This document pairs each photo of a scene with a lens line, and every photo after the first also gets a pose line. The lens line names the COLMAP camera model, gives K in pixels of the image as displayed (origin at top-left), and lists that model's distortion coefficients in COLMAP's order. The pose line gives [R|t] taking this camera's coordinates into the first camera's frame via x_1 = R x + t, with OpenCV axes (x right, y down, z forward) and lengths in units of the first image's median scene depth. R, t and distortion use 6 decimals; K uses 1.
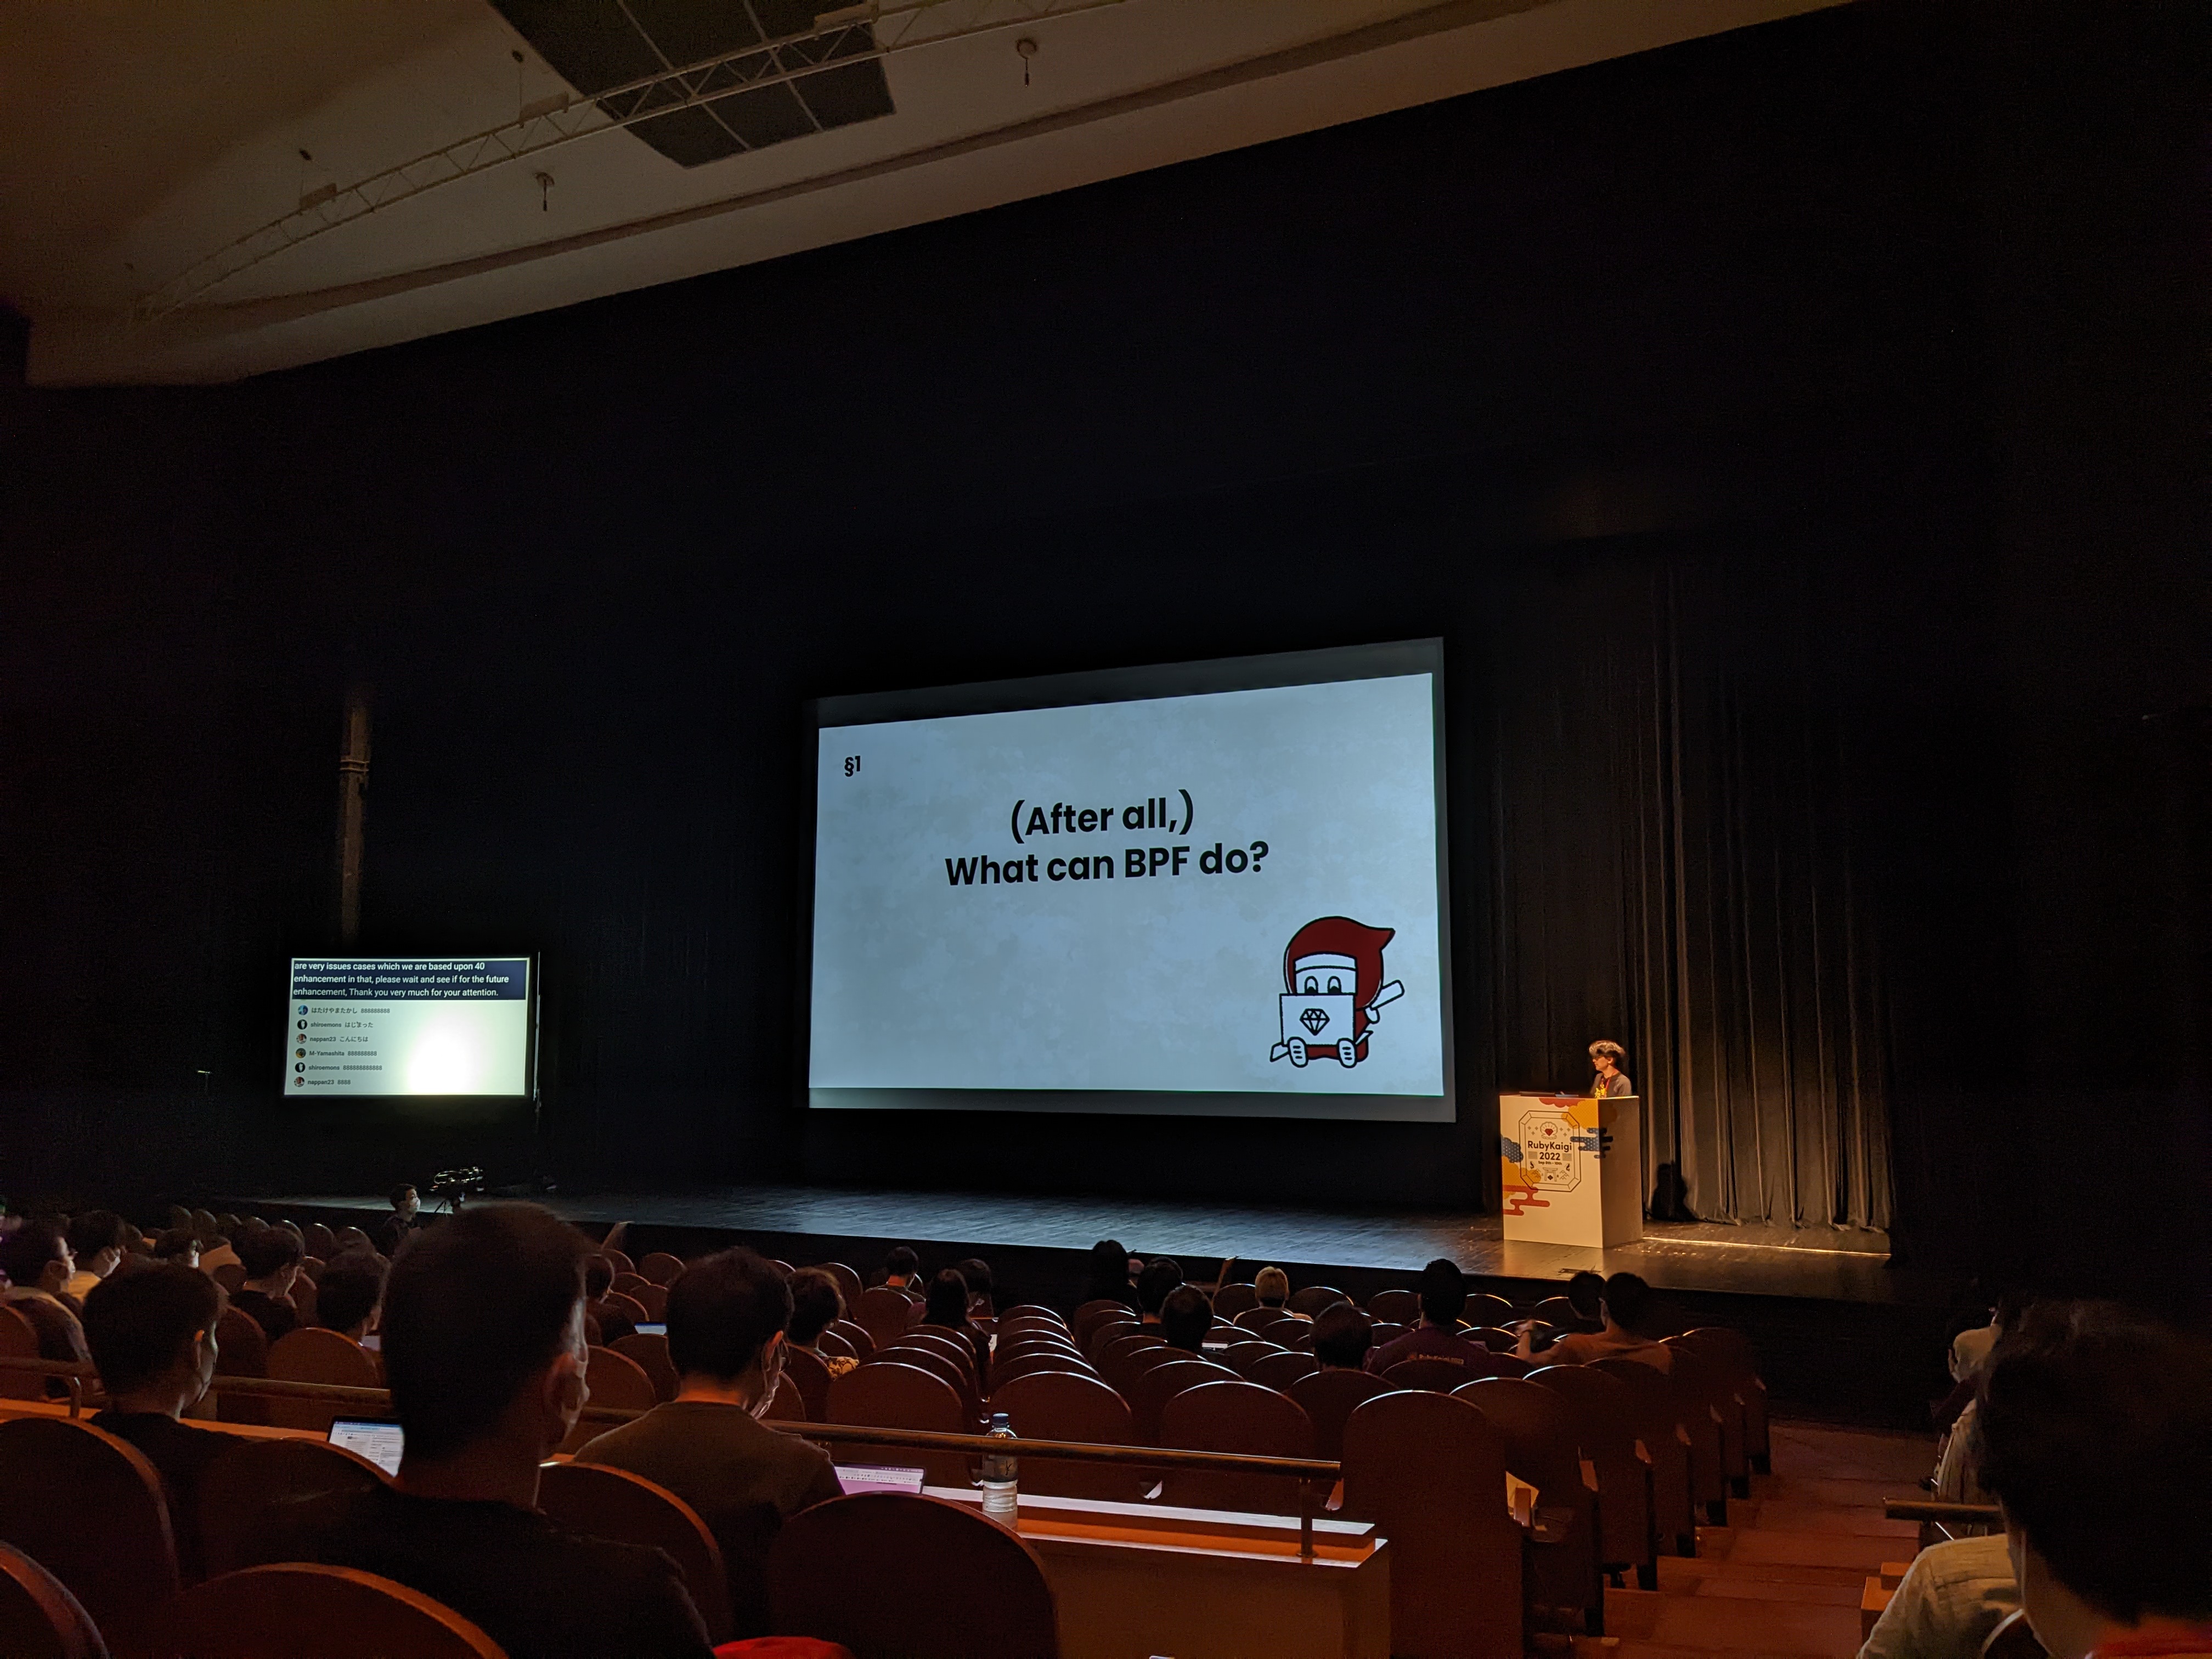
lens RADIAL K [[1723.1, 0, 1112.7], [0, 1723.1, 827.8], [0, 0, 1]] dist [0.008112, -0.029654]
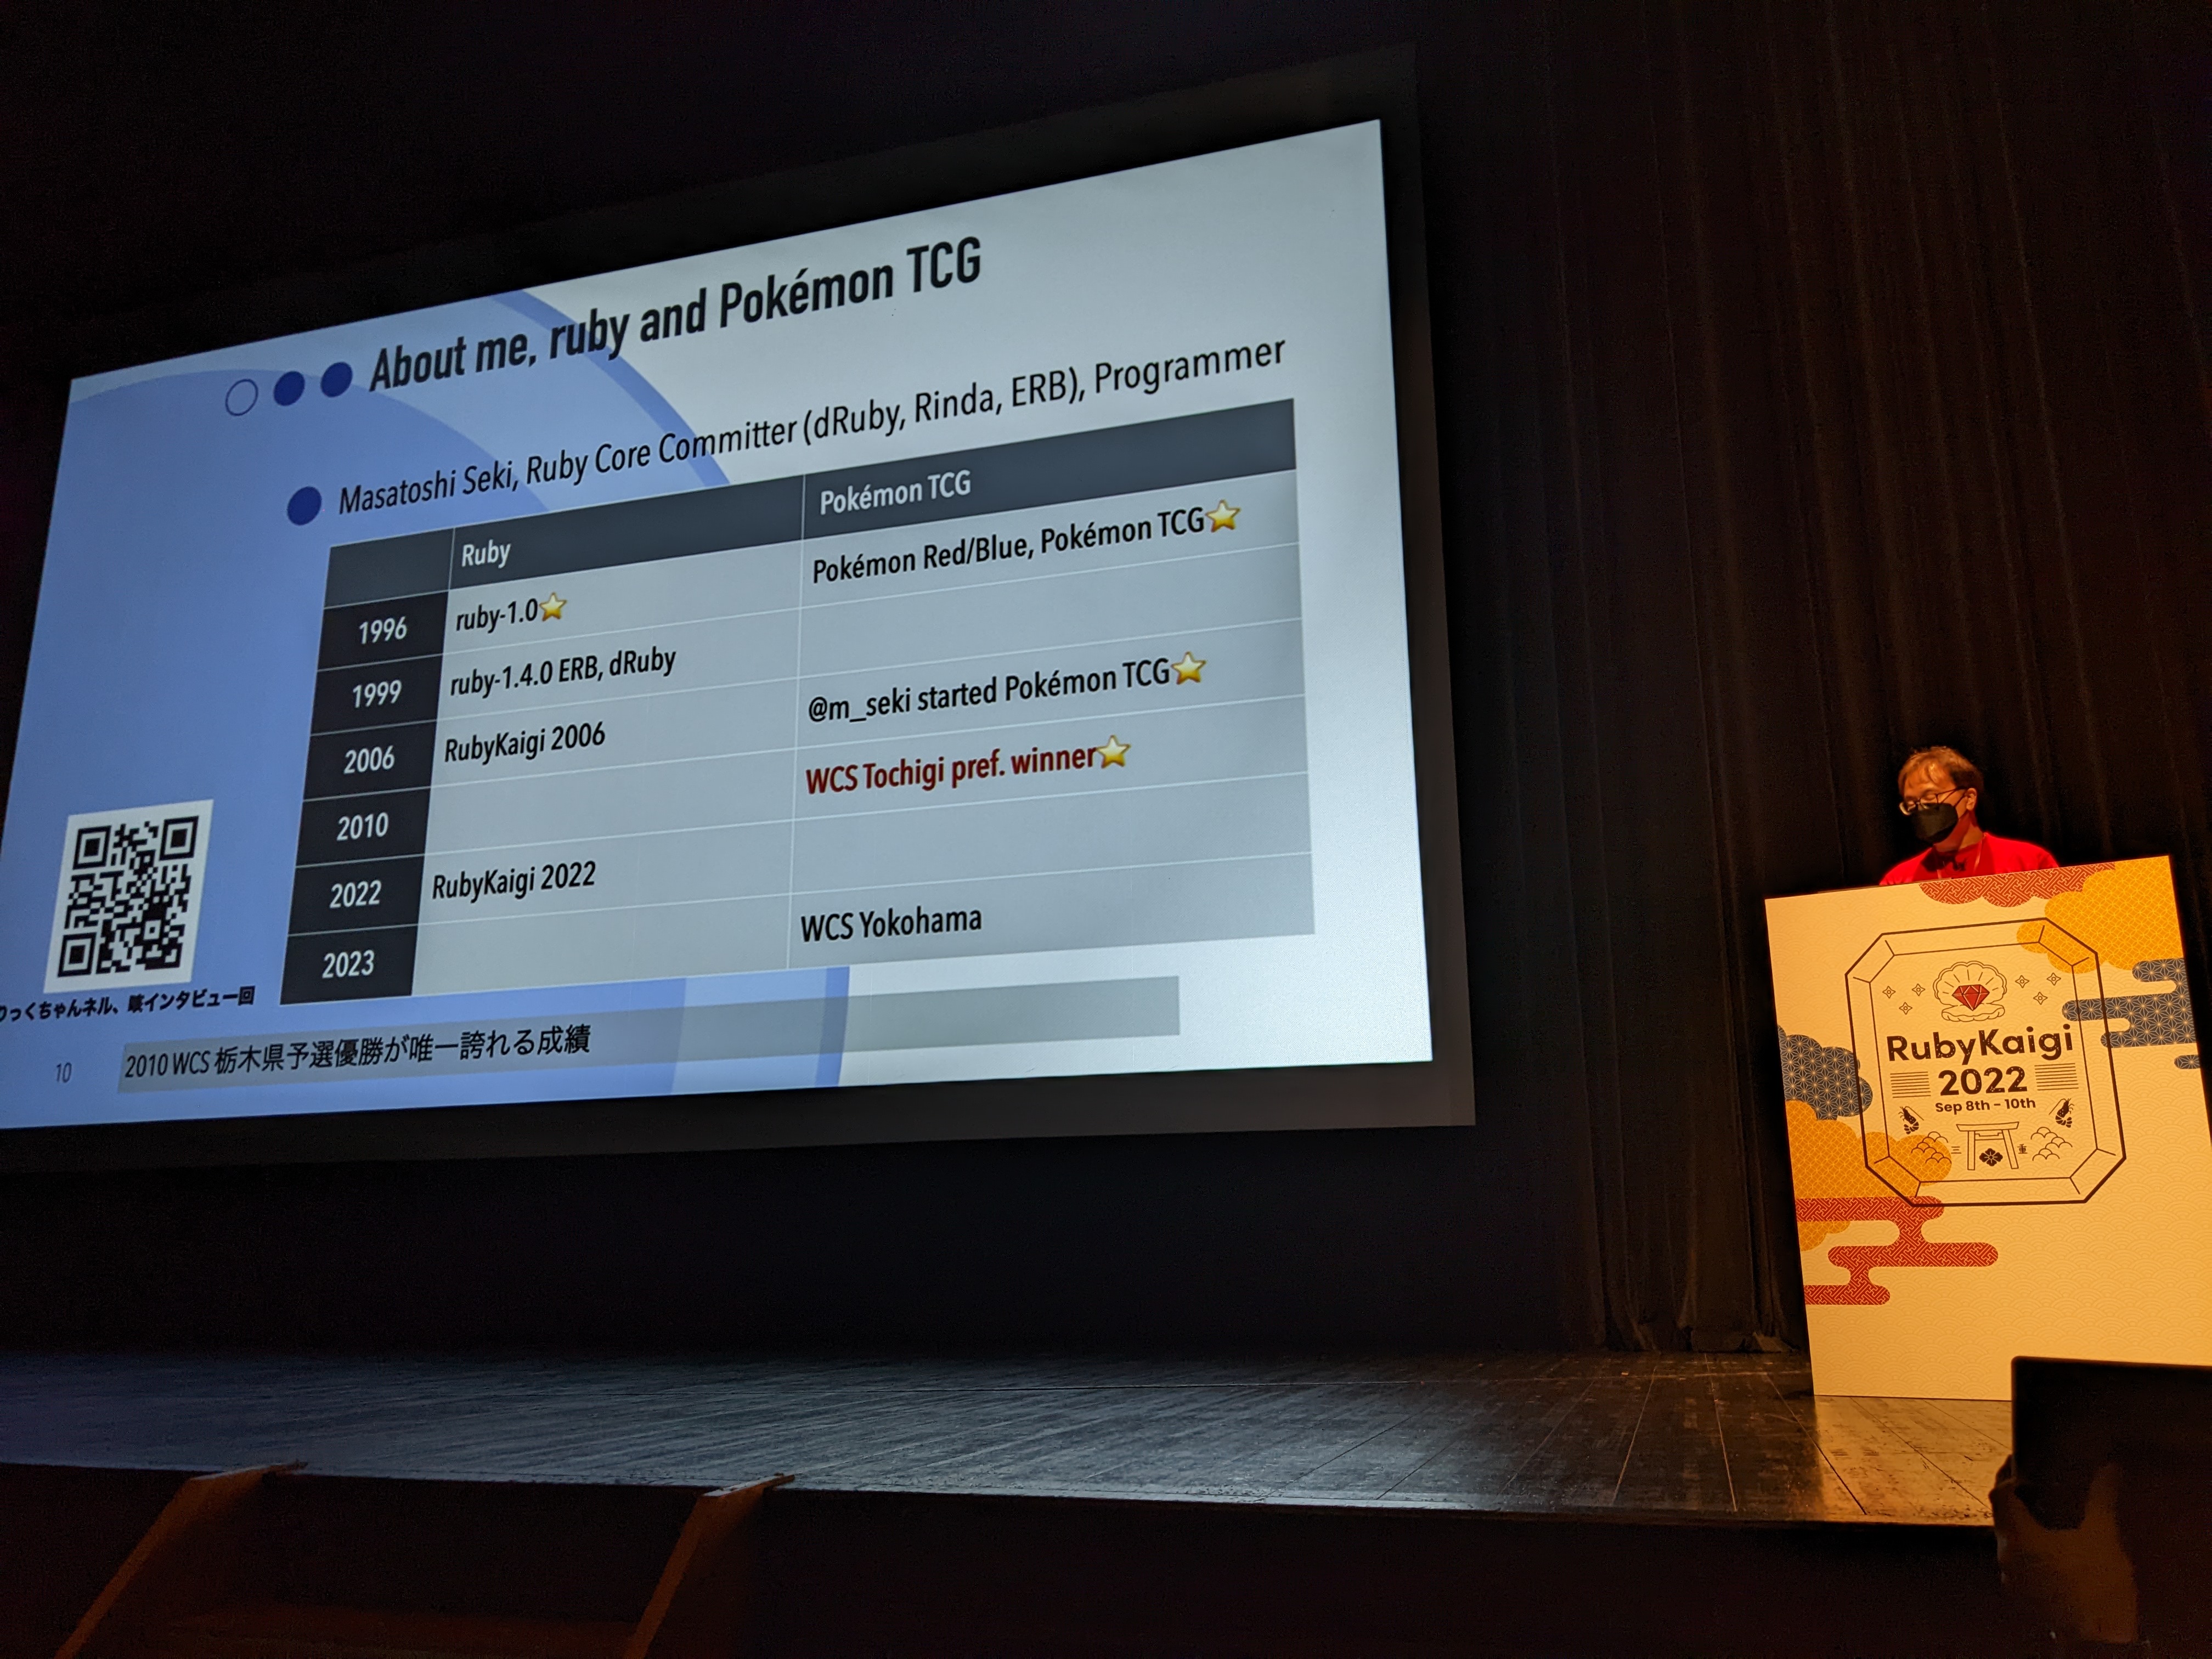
lens RADIAL K [[1723.1, 0, 1113.5], [0, 1723.1, 846.8], [0, 0, 1]] dist [0.008112, -0.029654]
pose [[0.988547, 0.026694, 0.148537, 0.071641], [-0.009118, 0.992998, -0.117775, 0.187430], [-0.150641, 0.115072, 0.981869, 0.744004]]
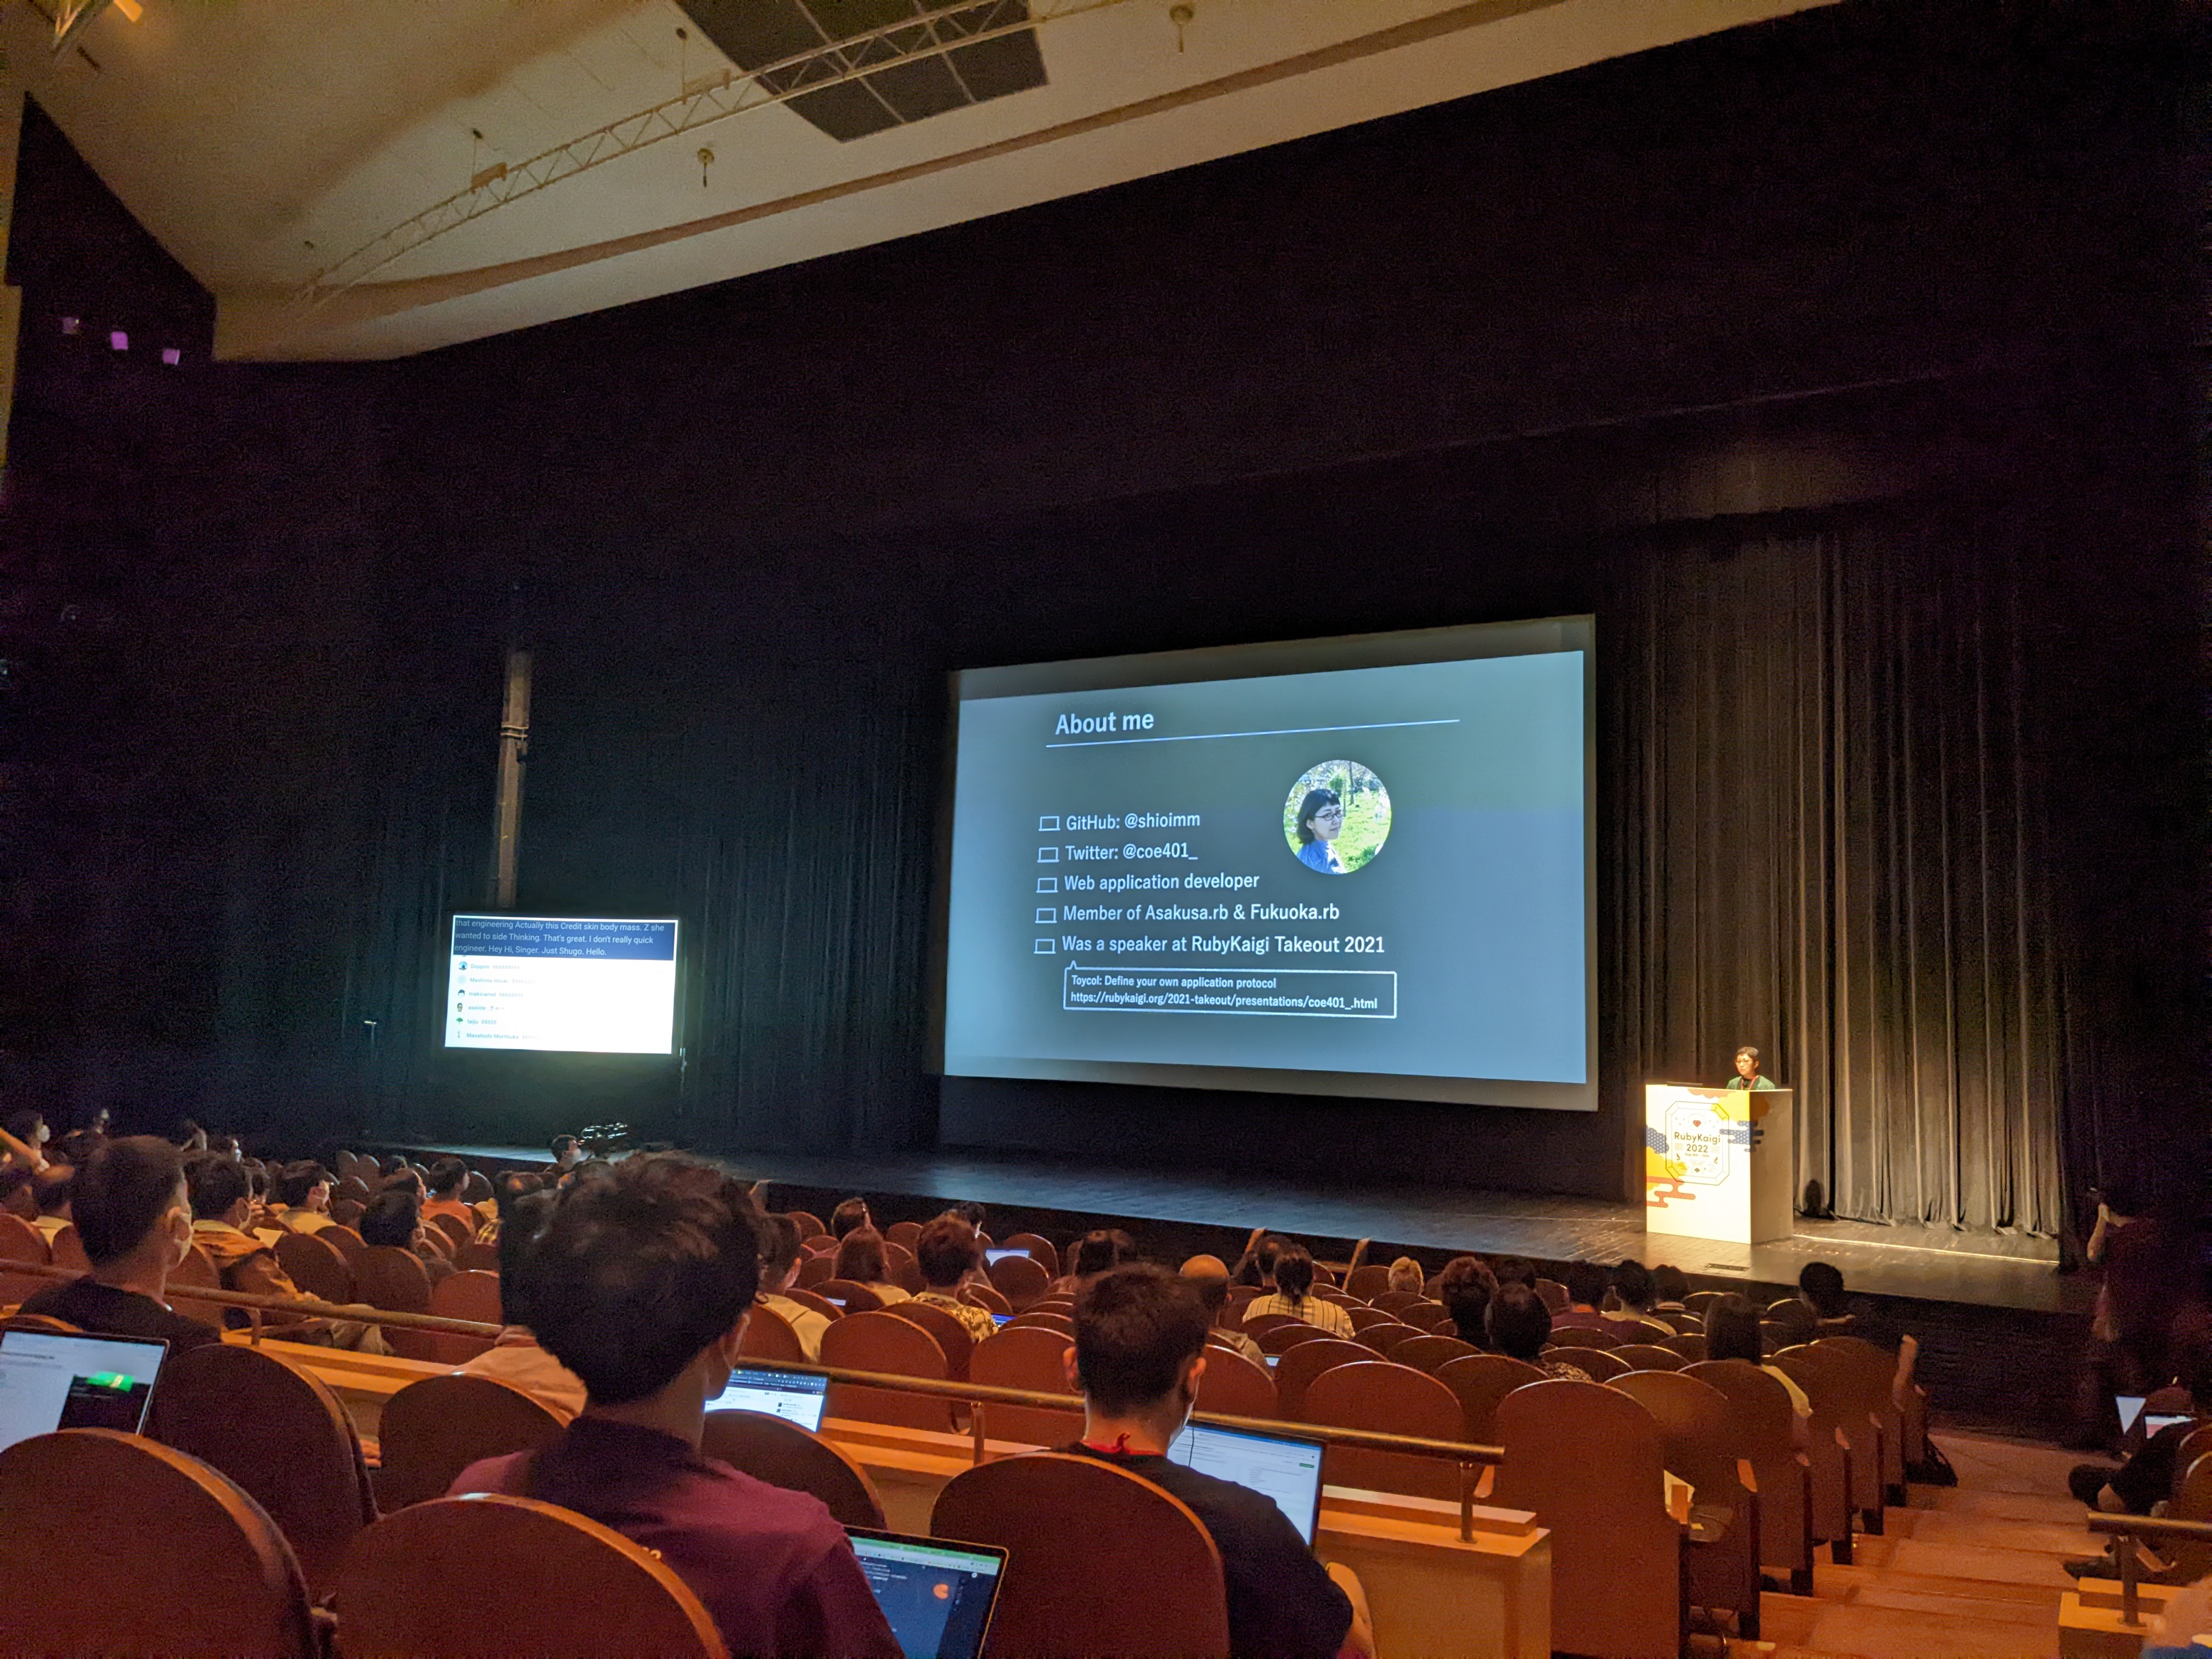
lens RADIAL K [[1723.1, 0, 1093.6], [0, 1723.1, 829.8], [0, 0, 1]] dist [0.008112, -0.029654]
pose [[0.996116, 0.018987, -0.085974, -0.006099], [-0.017671, 0.999715, 0.016043, 0.000802], [0.086254, -0.014461, 0.996168, 0.001691]]
